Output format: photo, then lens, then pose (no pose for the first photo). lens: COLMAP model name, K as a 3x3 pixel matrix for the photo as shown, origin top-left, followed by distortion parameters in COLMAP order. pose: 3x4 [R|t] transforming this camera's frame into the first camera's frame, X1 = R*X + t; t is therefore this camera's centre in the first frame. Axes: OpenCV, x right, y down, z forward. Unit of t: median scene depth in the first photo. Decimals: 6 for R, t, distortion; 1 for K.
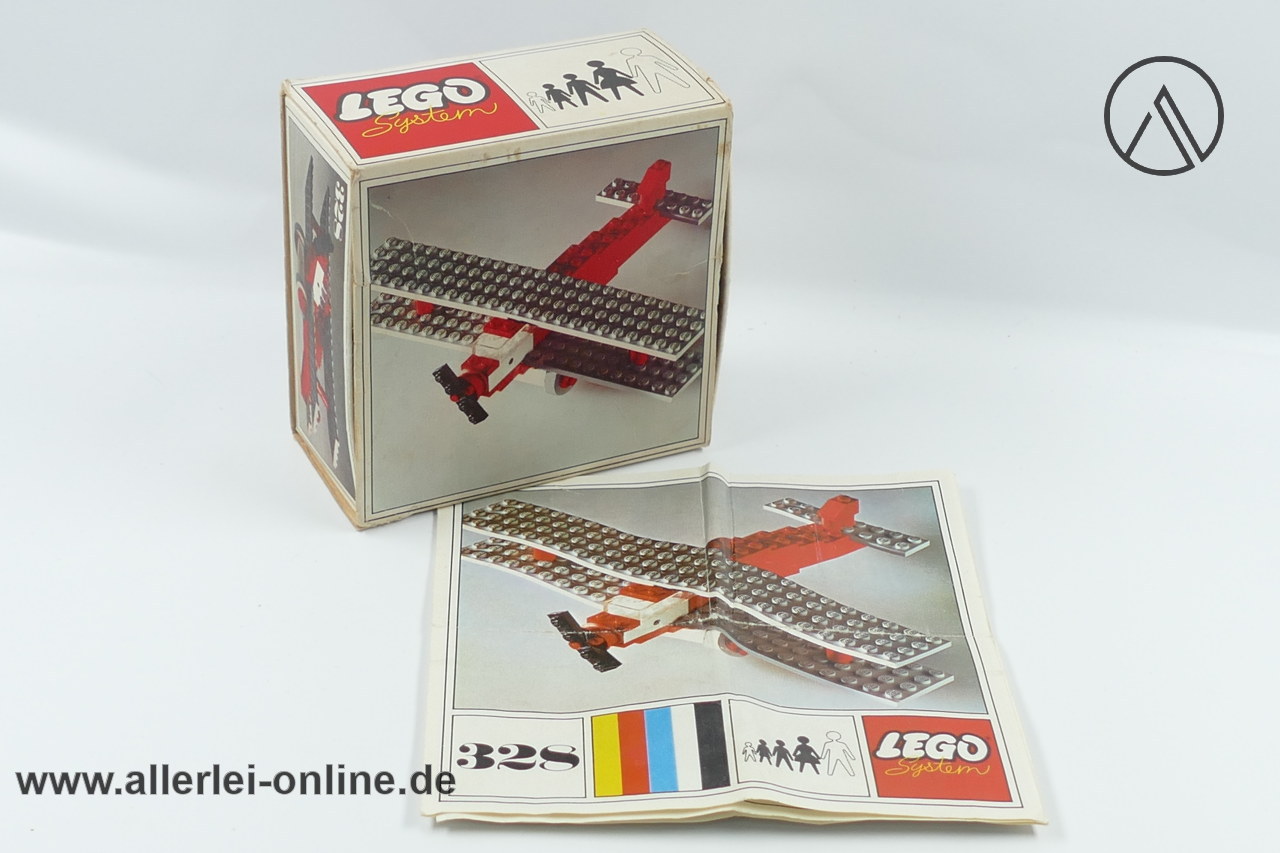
lens RADIAL K [[2403.9, 0, 640.0], [0, 2403.9, 426.5], [0, 0, 1]] dist [-0.029976, 0.012897]
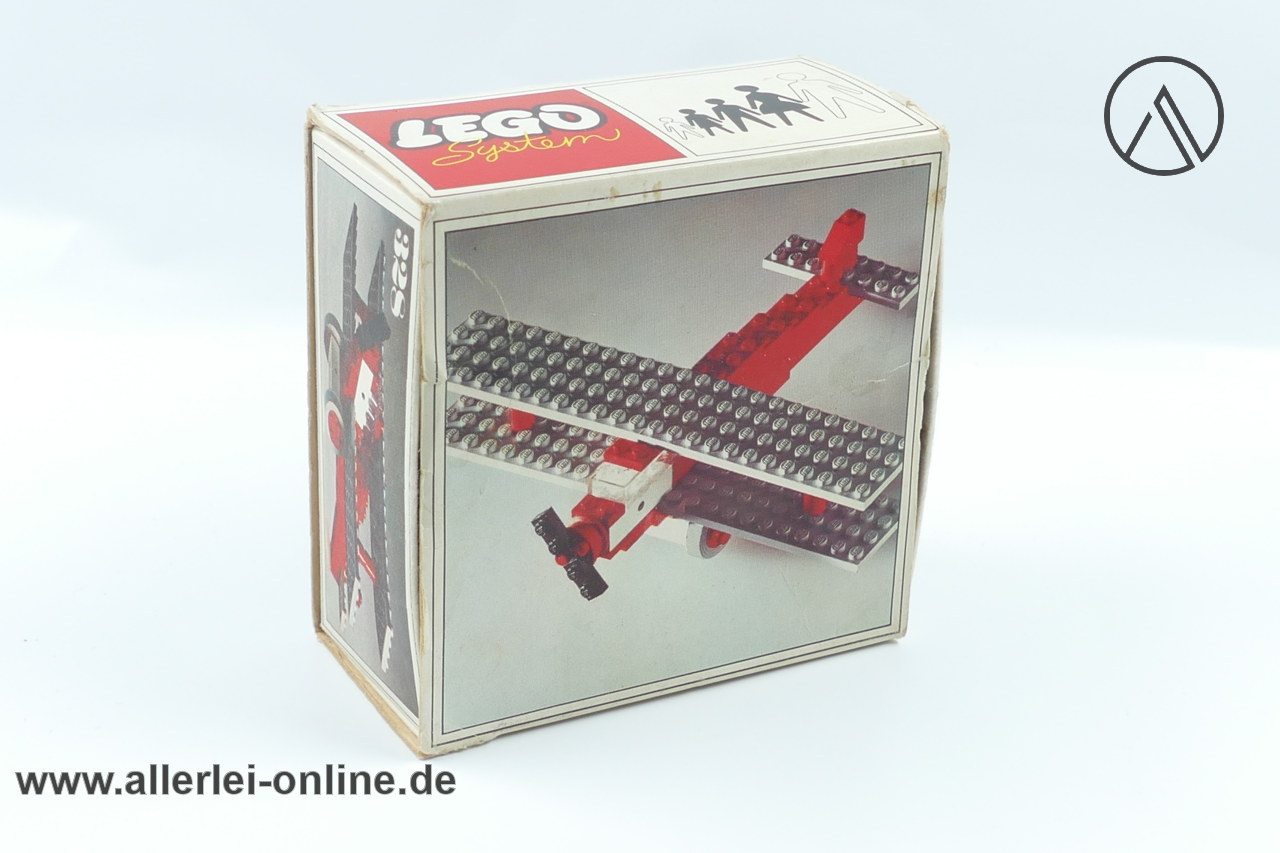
lens RADIAL K [[2403.9, 0, 640.0], [0, 2403.9, 426.5], [0, 0, 1]] dist [-0.029976, 0.012897]
pose [[0.999145, -0.022618, 0.034598, -0.078437], [0.027320, 0.989471, -0.142130, 0.049072], [-0.031020, 0.142954, 0.989243, 0.318490]]
